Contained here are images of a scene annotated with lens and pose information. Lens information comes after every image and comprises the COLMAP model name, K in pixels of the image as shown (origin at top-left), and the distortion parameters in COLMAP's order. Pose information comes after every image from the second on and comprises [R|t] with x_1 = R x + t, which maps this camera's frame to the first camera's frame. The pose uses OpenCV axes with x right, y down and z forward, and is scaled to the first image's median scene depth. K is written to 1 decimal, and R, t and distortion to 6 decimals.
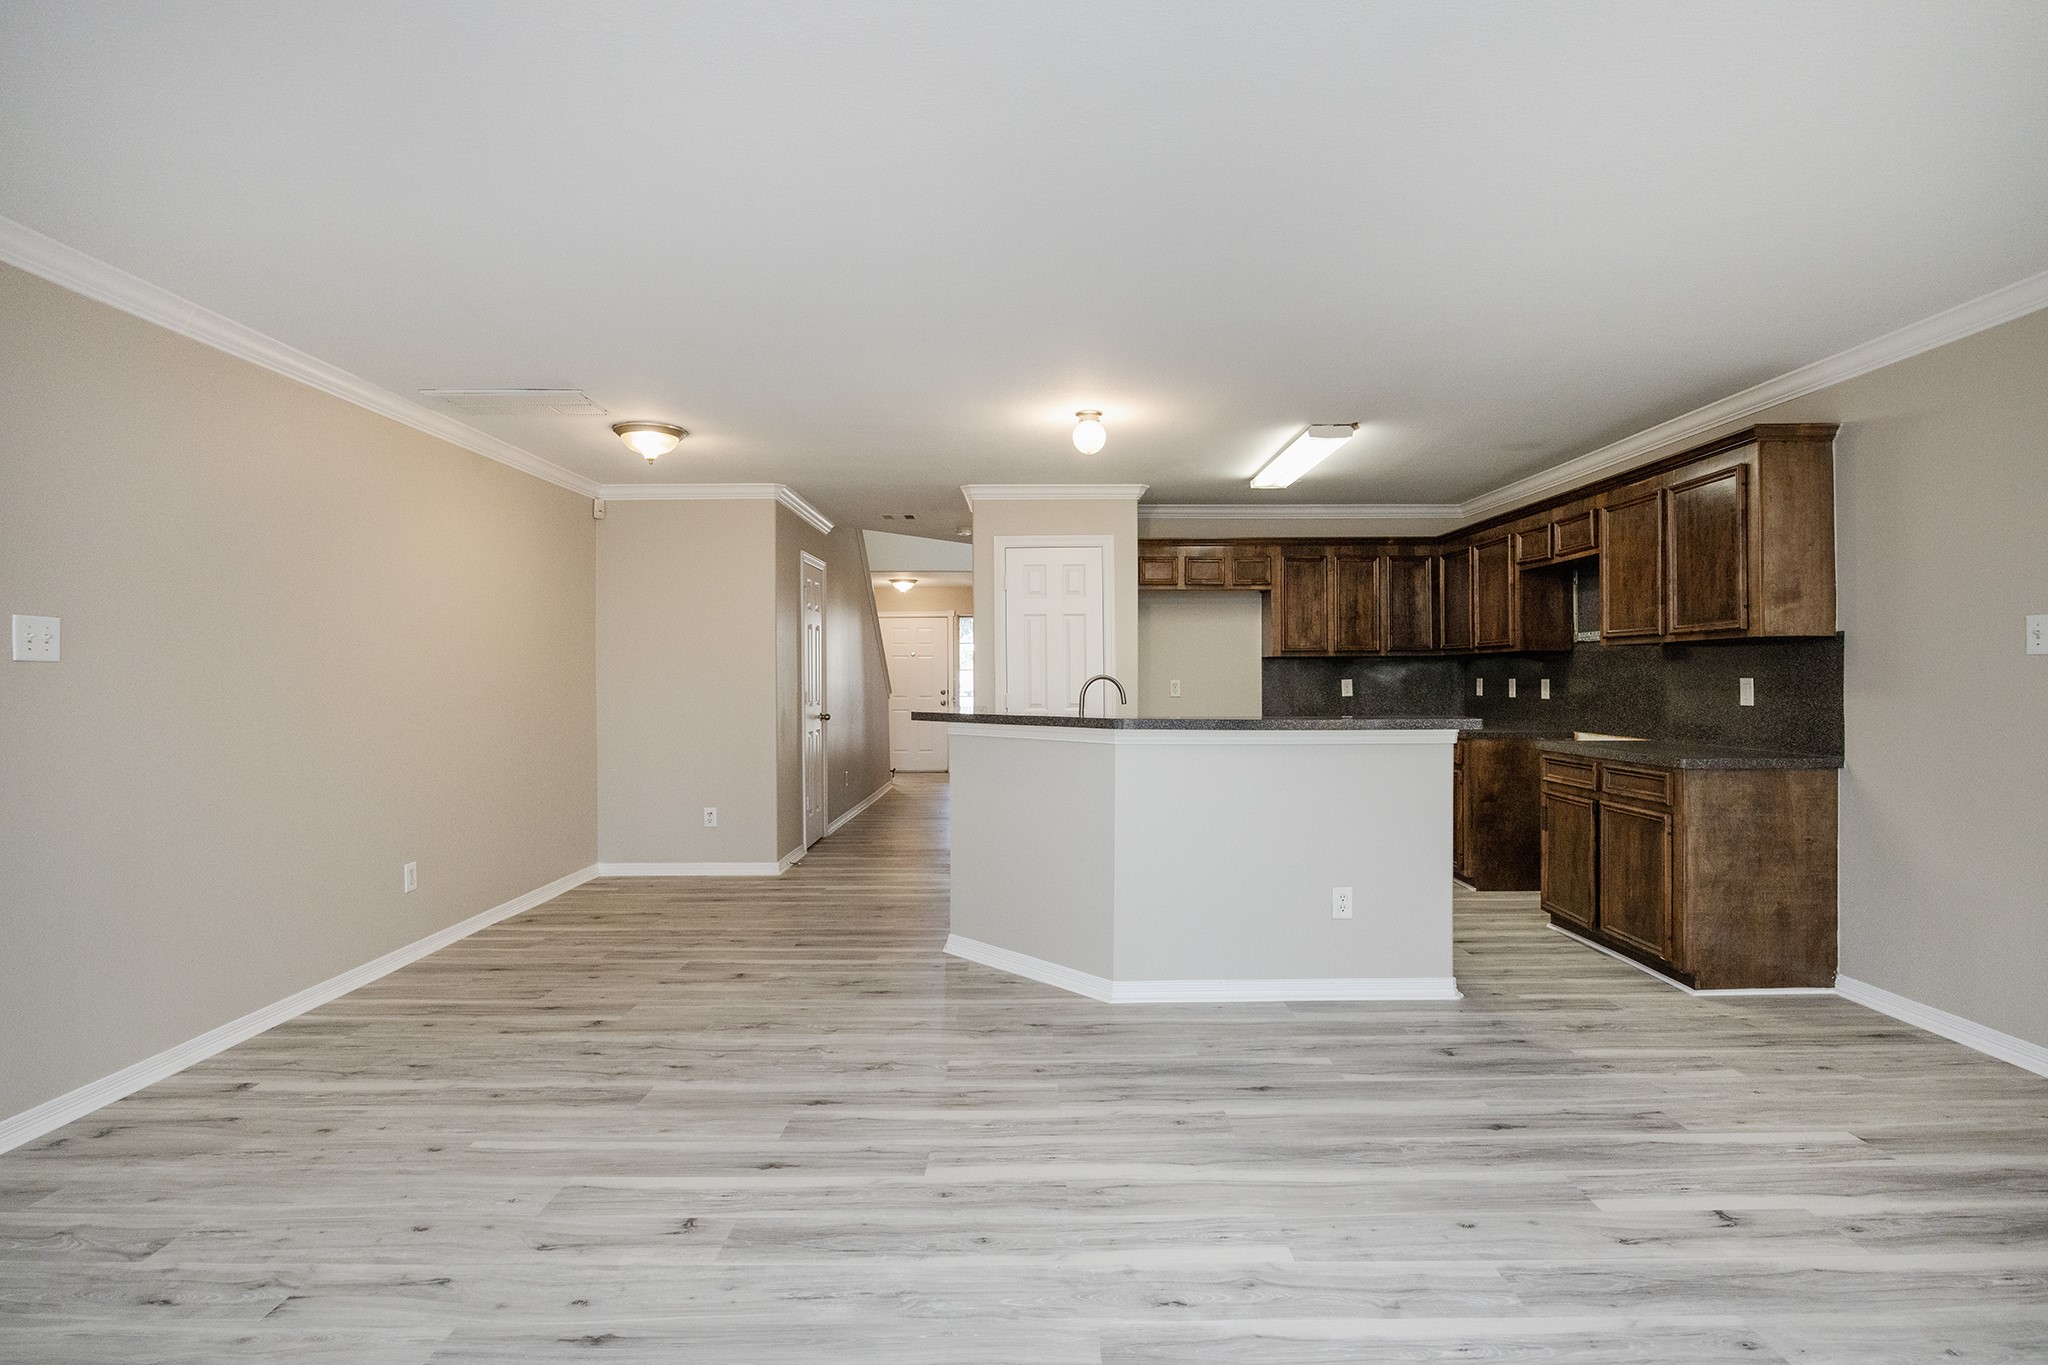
lens RADIAL K [[953.3, 0, 1035.8], [0, 953.3, 679.8], [0, 0, 1]] dist [-0.016513, 0.002072]
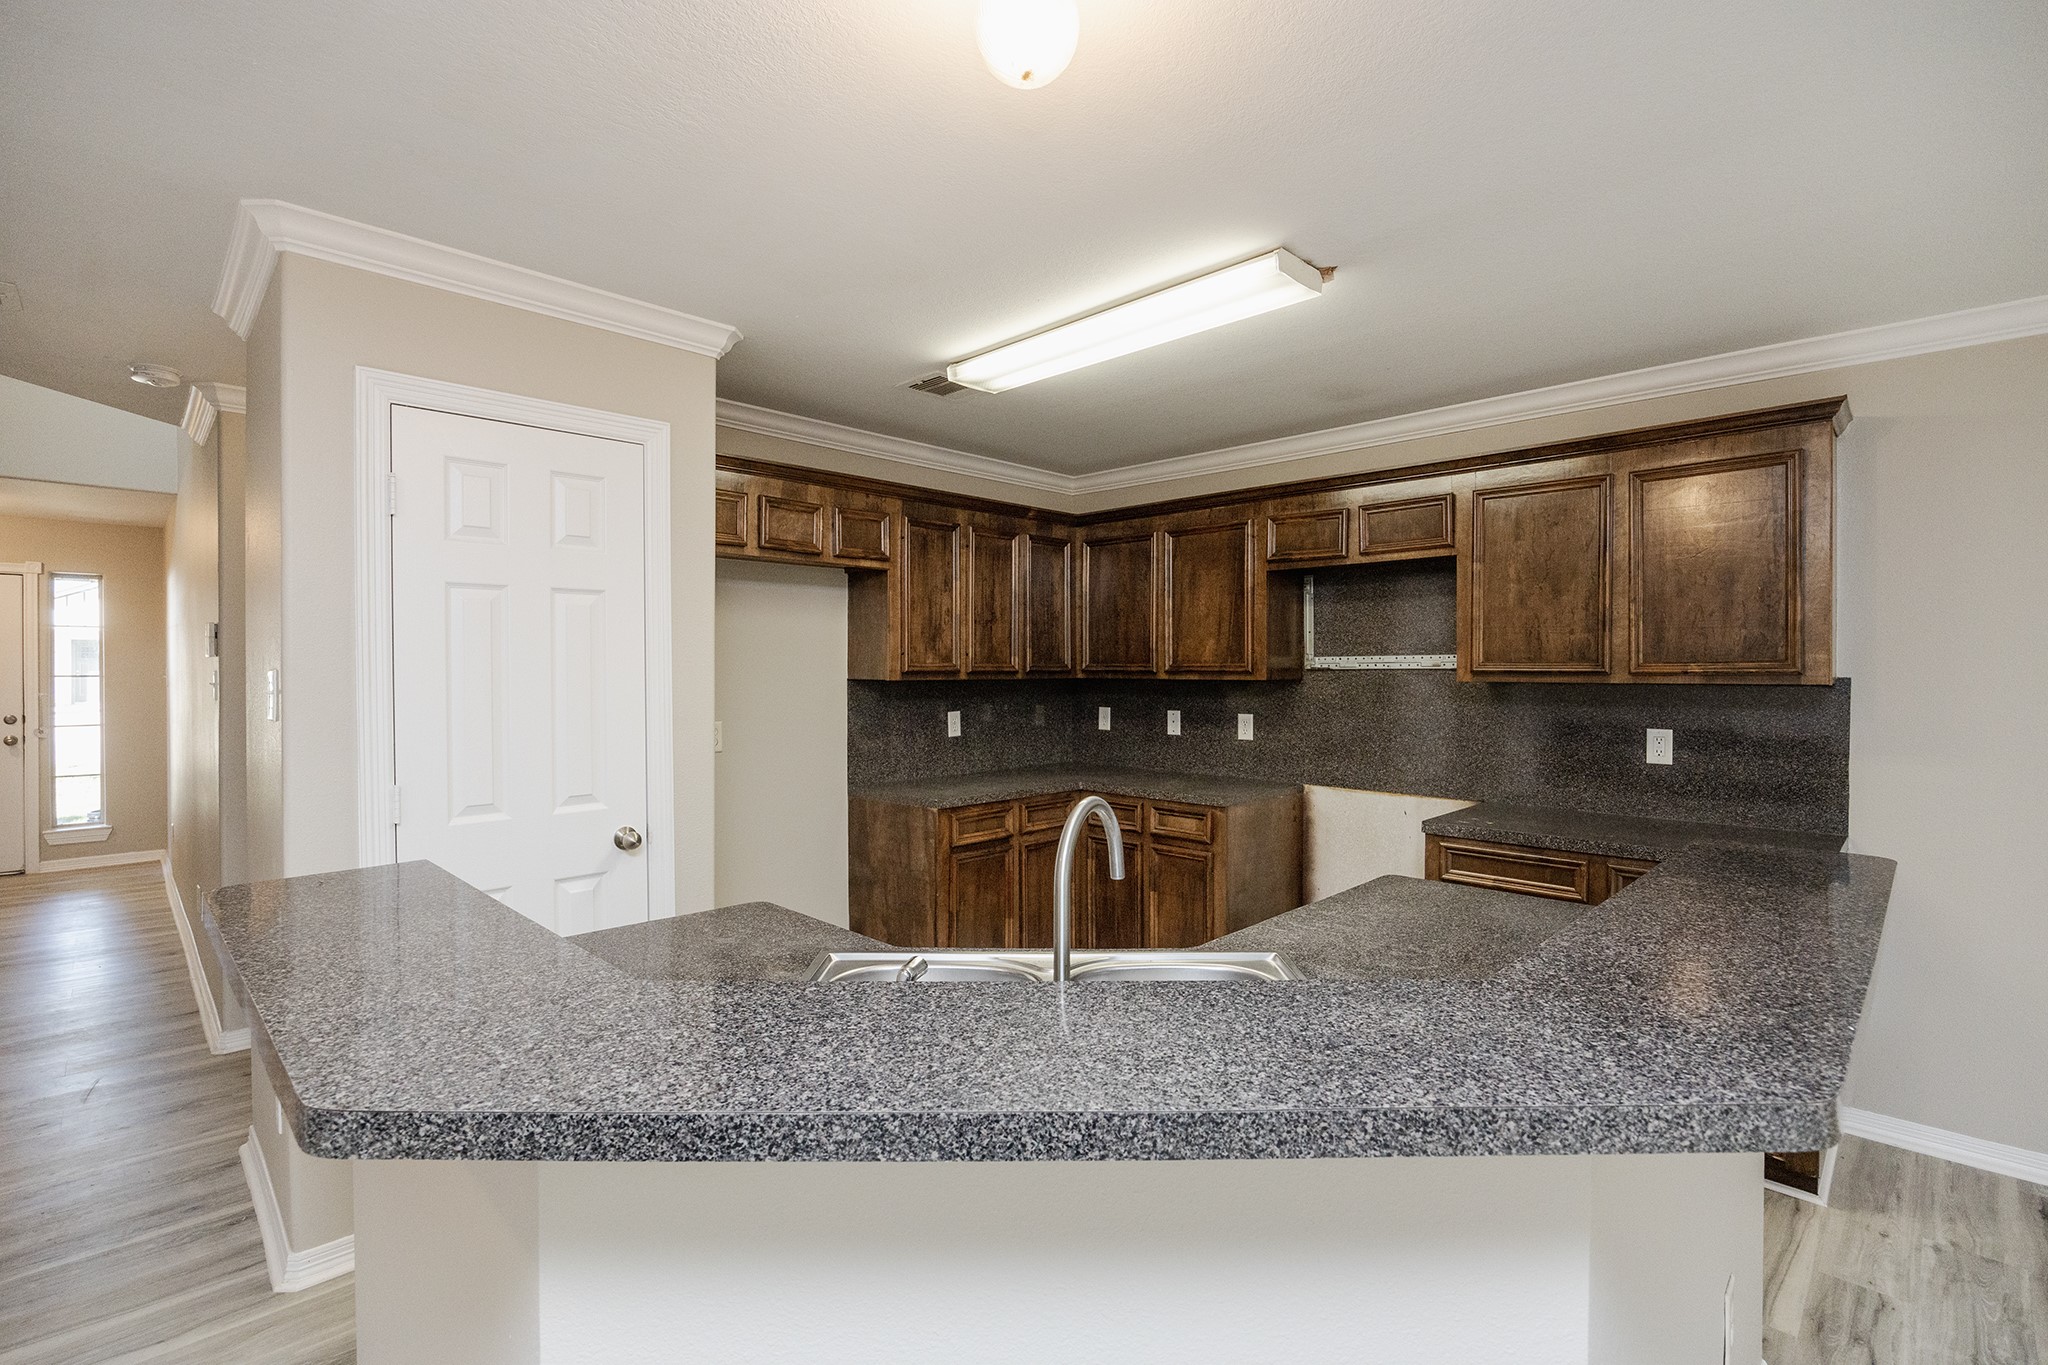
lens RADIAL K [[923.5, 0, 1035.2], [0, 923.5, 679.3], [0, 0, 1]] dist [-0.017145, 0.002333]
pose [[0.707890, -0.002569, 0.706318, -0.193405], [-0.003567, 0.999968, 0.007213, -0.057208], [-0.706313, -0.007625, 0.707858, 1.000131]]
